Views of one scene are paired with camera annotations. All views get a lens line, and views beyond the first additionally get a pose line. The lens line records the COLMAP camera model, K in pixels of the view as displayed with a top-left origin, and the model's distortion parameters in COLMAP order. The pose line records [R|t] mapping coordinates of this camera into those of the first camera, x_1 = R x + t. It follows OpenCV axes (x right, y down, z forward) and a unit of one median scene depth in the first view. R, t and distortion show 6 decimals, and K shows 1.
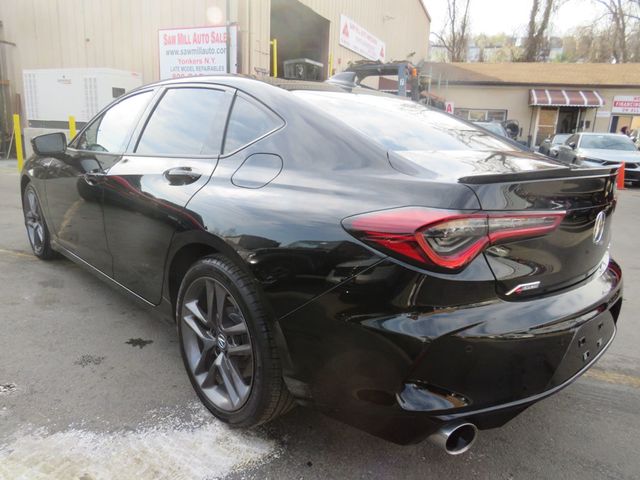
lens RADIAL K [[453.4, 0, 308.9], [0, 453.4, 253.4], [0, 0, 1]] dist [-0.069782, 0.047493]
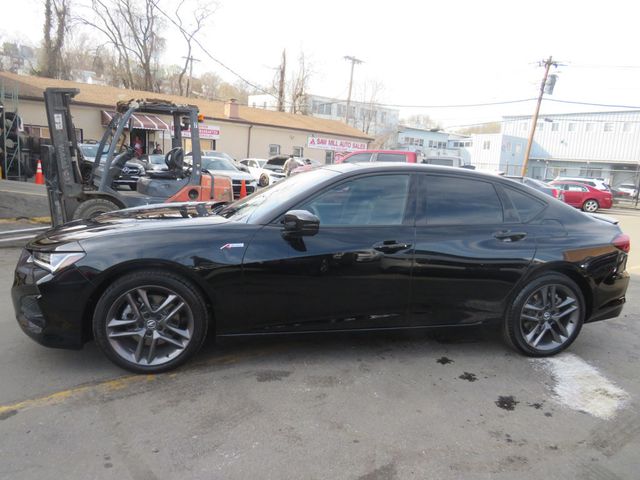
lens RADIAL K [[453.4, 0, 308.9], [0, 453.4, 253.4], [0, 0, 1]] dist [-0.069782, 0.047493]
pose [[0.522950, -0.176261, 0.833940, -0.399646], [0.195155, 0.977156, 0.084152, -0.074298], [-0.829722, 0.118741, 0.545401, 0.134537]]
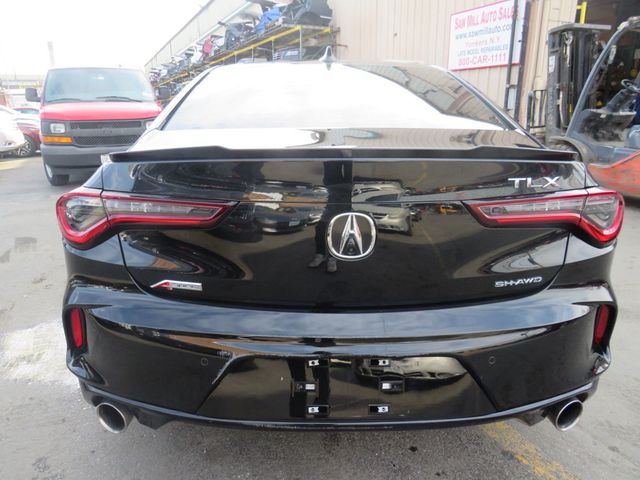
lens RADIAL K [[453.4, 0, 308.9], [0, 453.4, 253.4], [0, 0, 1]] dist [-0.069782, 0.047493]
pose [[0.737555, 0.160809, -0.655861, 0.163086], [-0.144212, 0.986335, 0.079661, -0.011915], [0.659709, 0.035829, 0.750666, 0.067761]]
